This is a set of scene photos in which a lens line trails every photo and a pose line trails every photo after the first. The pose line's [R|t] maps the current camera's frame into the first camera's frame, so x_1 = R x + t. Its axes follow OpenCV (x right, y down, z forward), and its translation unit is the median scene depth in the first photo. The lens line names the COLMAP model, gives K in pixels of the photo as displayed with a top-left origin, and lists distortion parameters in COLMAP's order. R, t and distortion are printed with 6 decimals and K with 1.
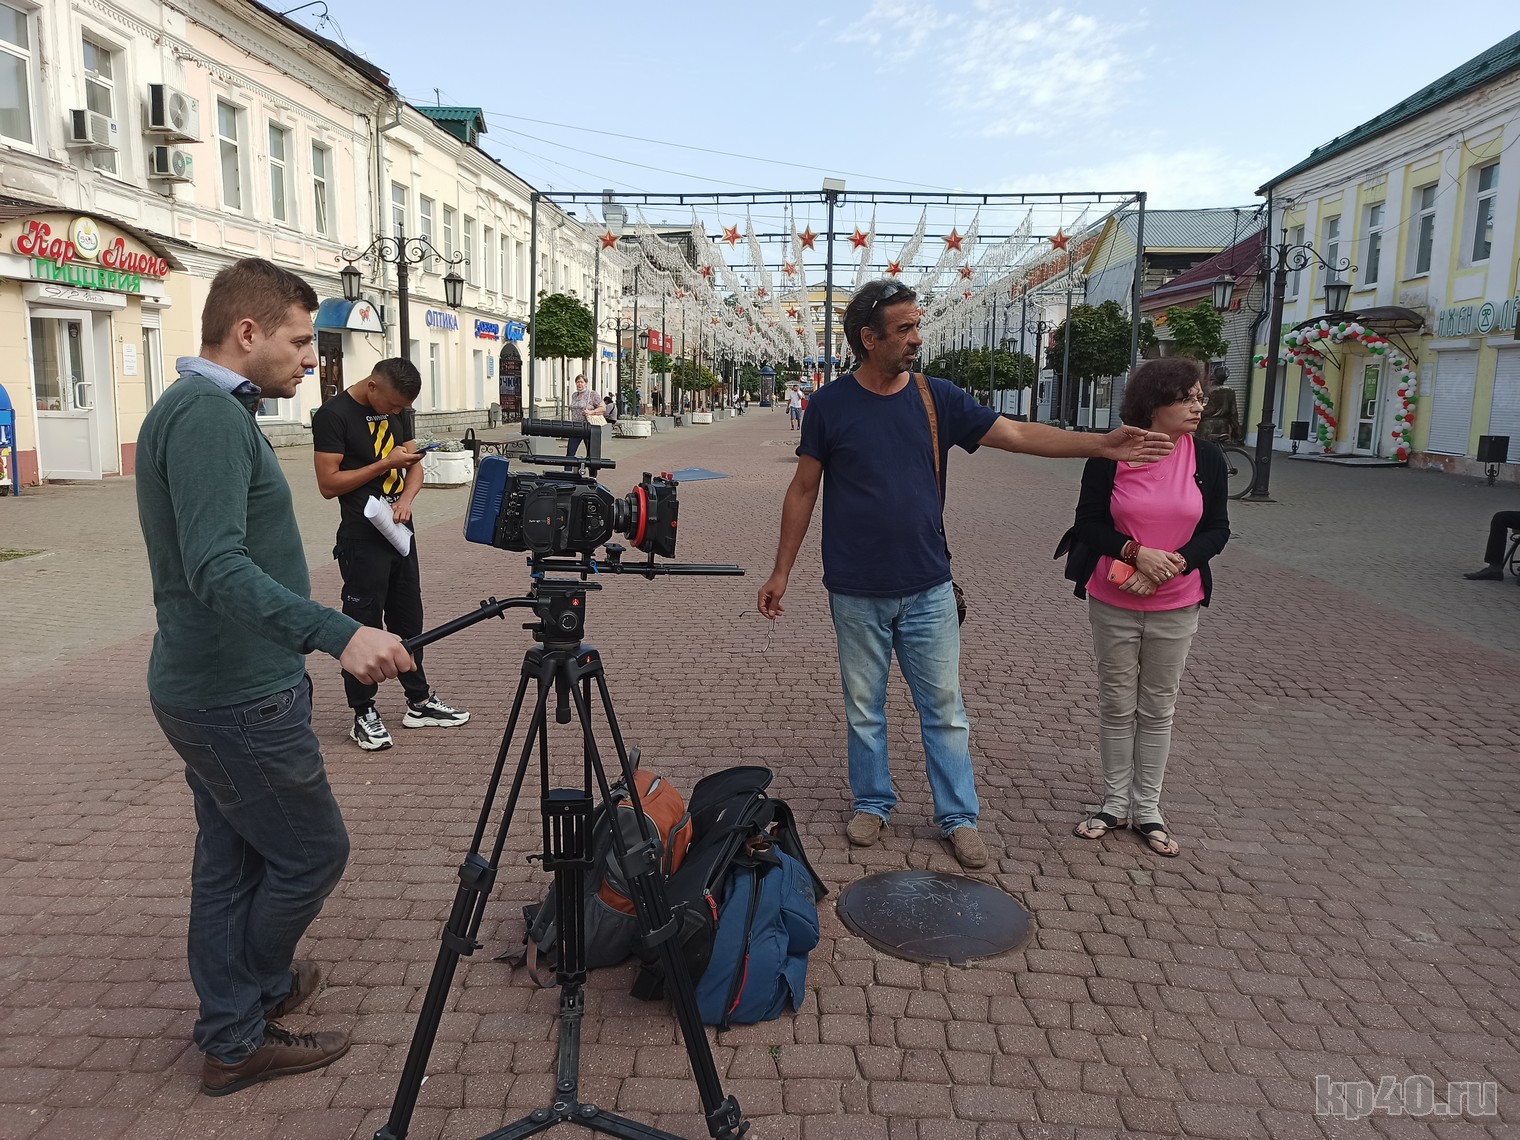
lens RADIAL K [[1126.2, 0, 750.8], [0, 1126.2, 569.5], [0, 0, 1]] dist [0.035038, -0.013591]
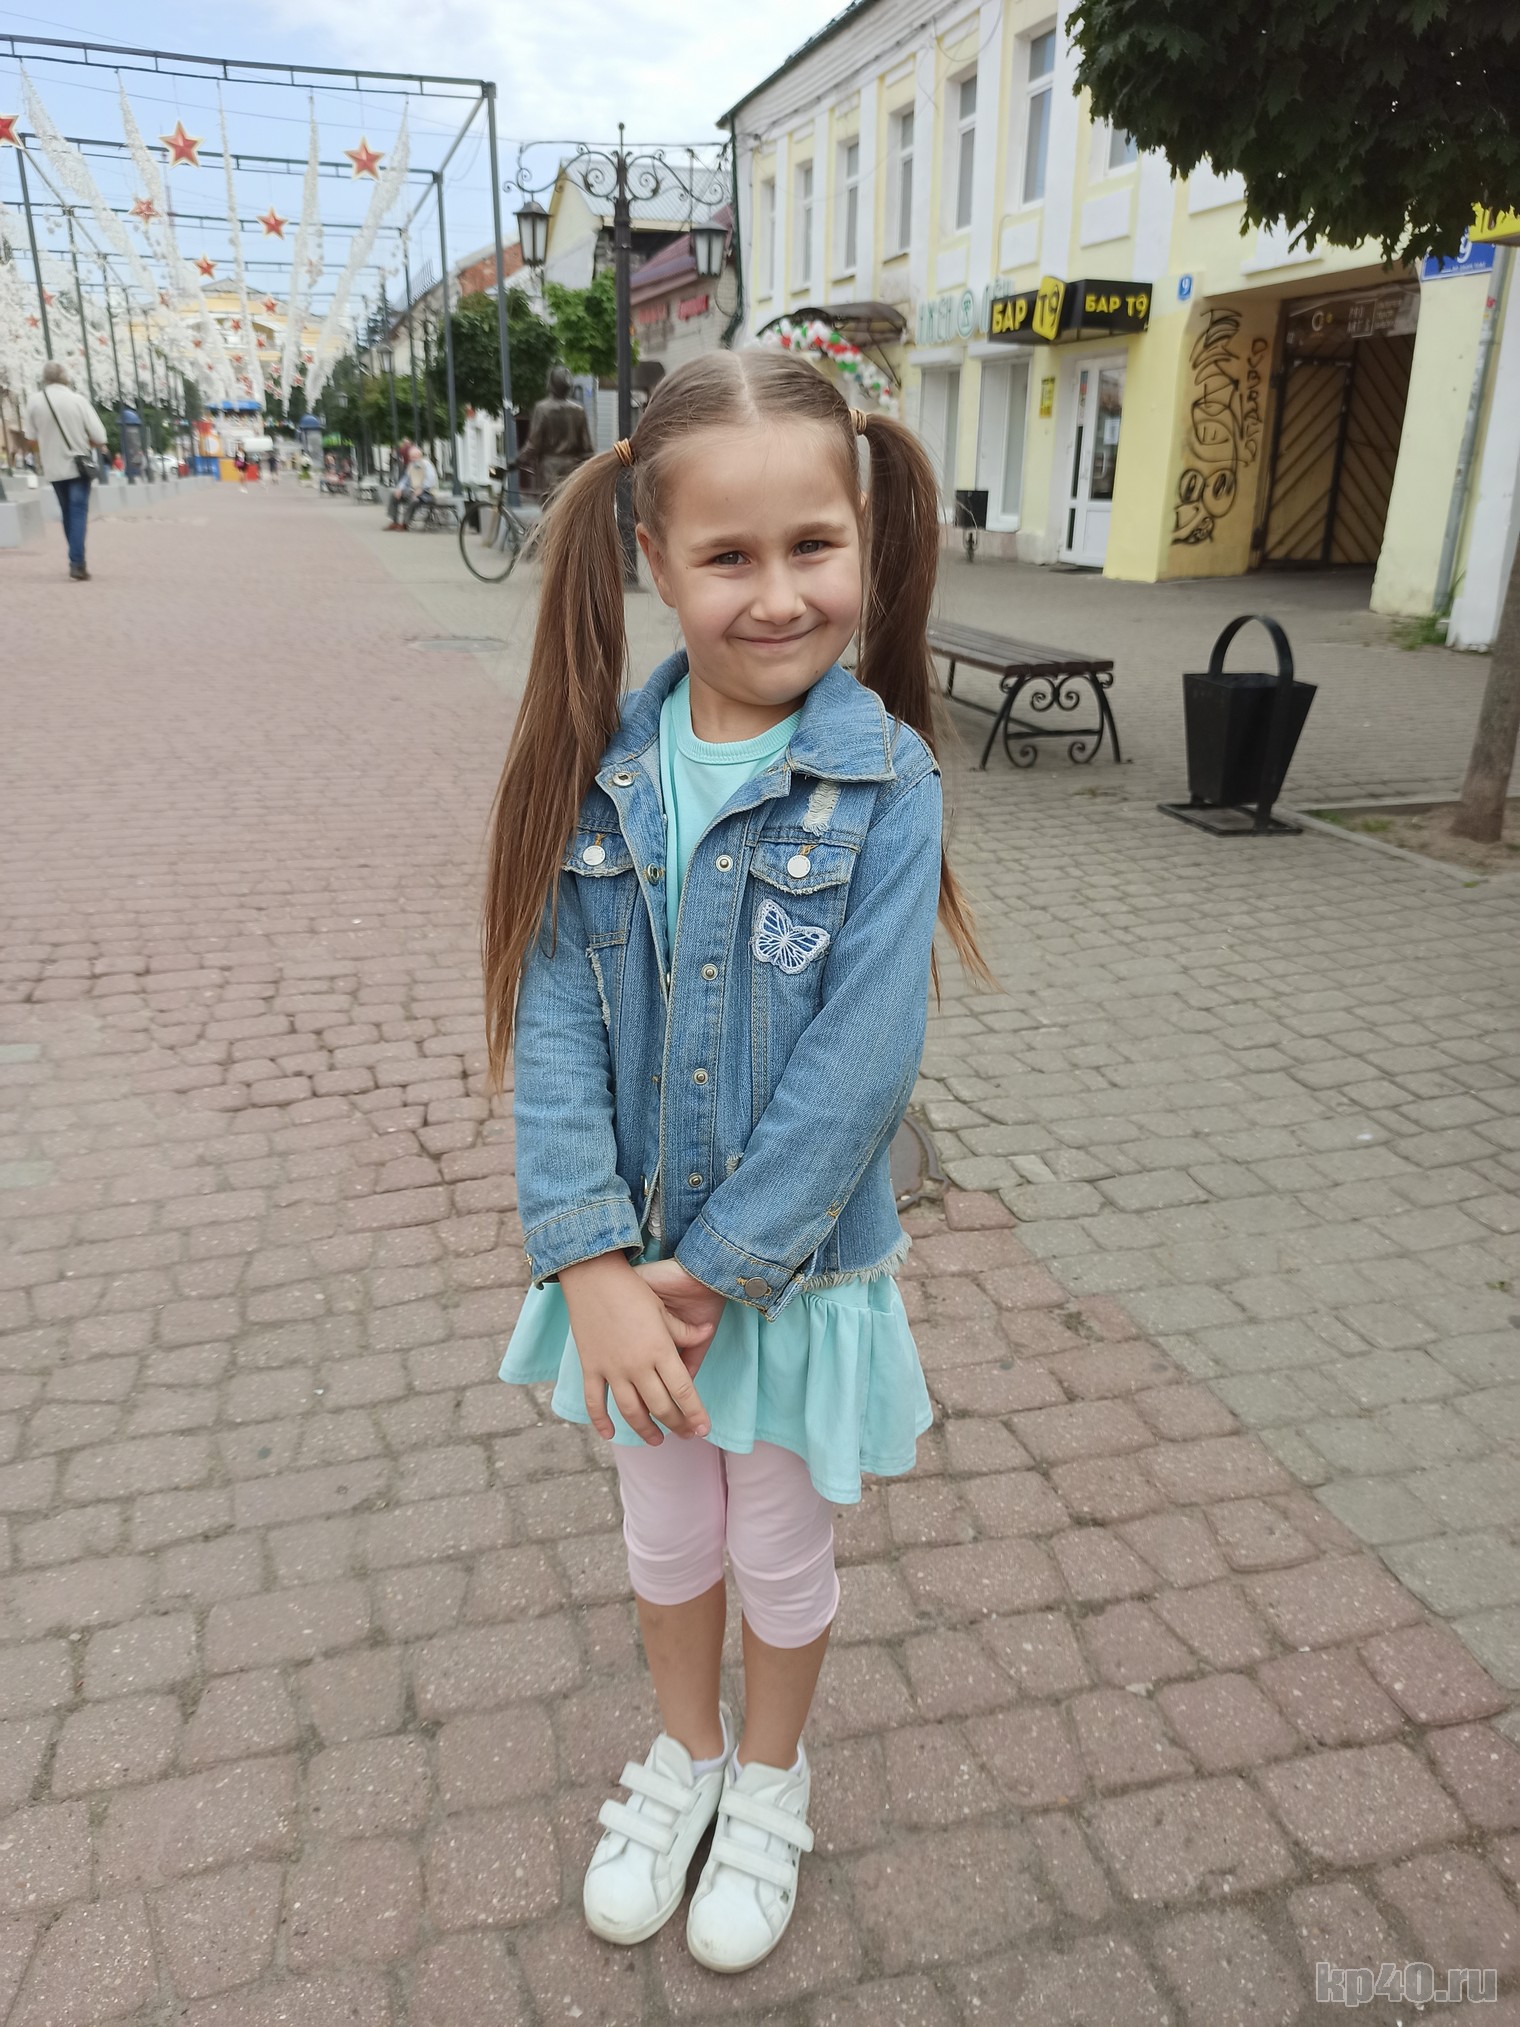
lens RADIAL K [[1501.9, 0, 754.7], [0, 1501.9, 998.9], [0, 0, 1]] dist [0.035038, -0.013591]
pose [[0.938015, -0.116561, 0.326407, 0.161545], [0.054133, 0.979466, 0.194205, 0.004083], [-0.342342, -0.164497, 0.925064, 0.109489]]
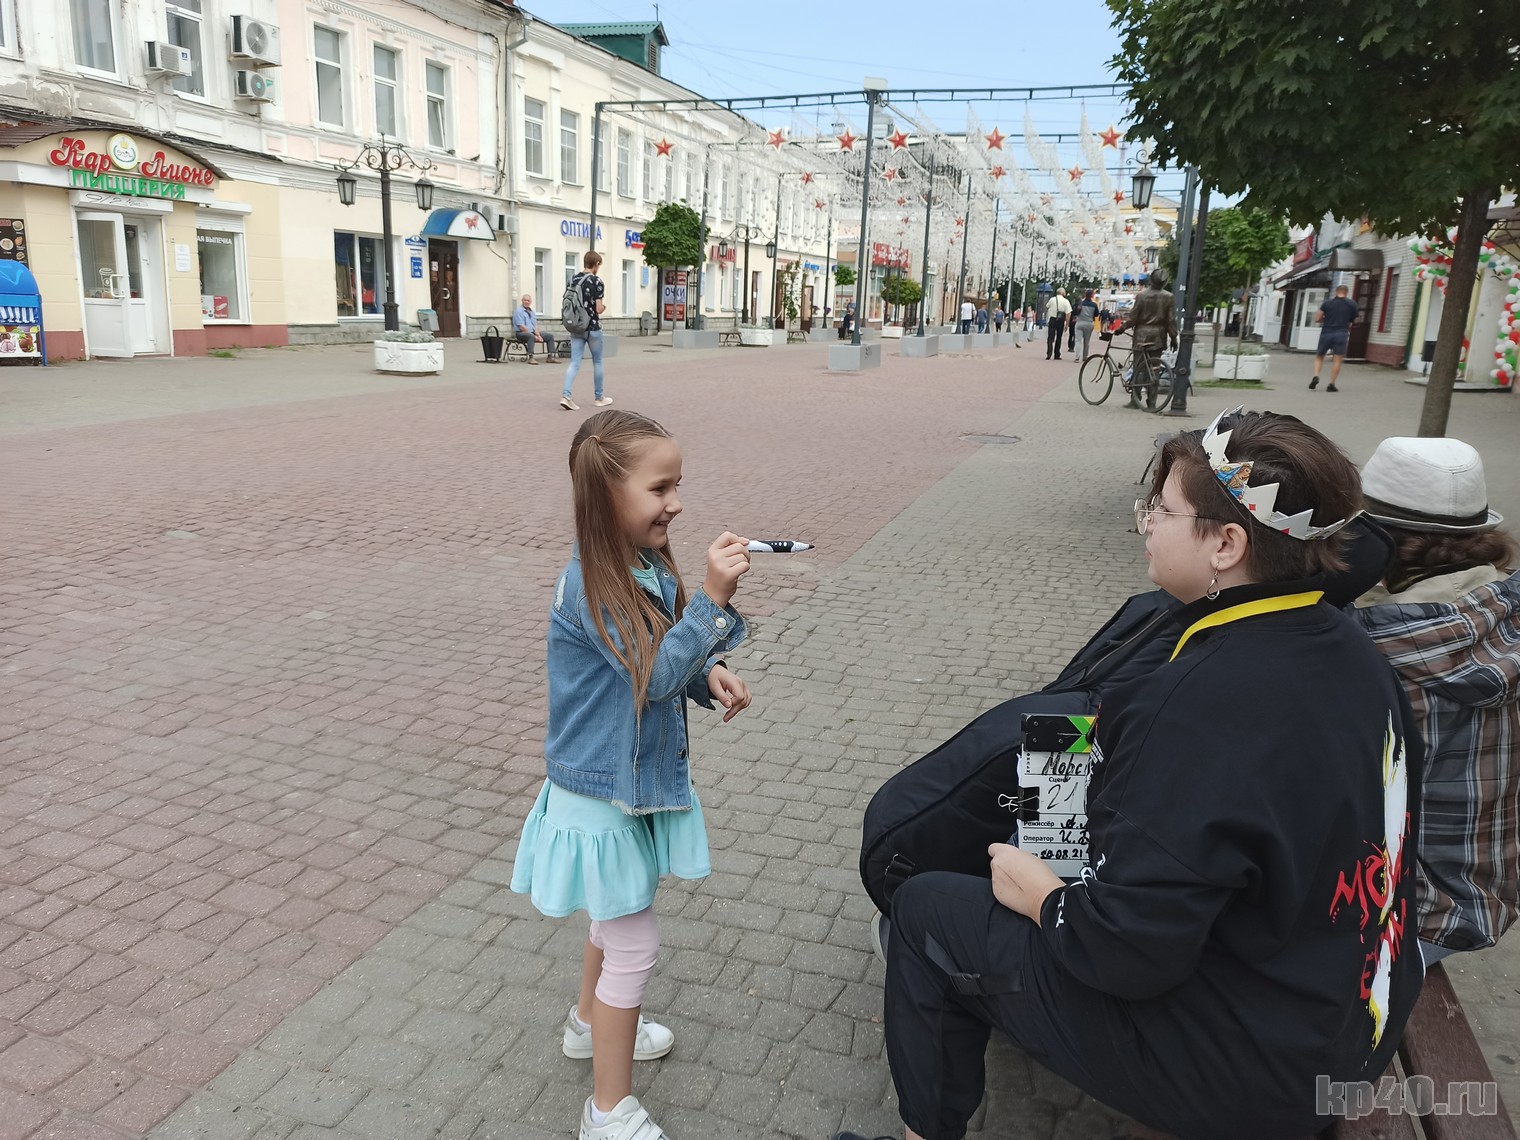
lens RADIAL K [[1126.2, 0, 764.0], [0, 1126.2, 573.6], [0, 0, 1]] dist [0.035038, -0.013591]
pose [[0.962684, 0.075345, -0.259928, 0.287235], [-0.056593, 0.995275, 0.078897, 0.011414], [0.264644, -0.061243, 0.962399, 0.001517]]
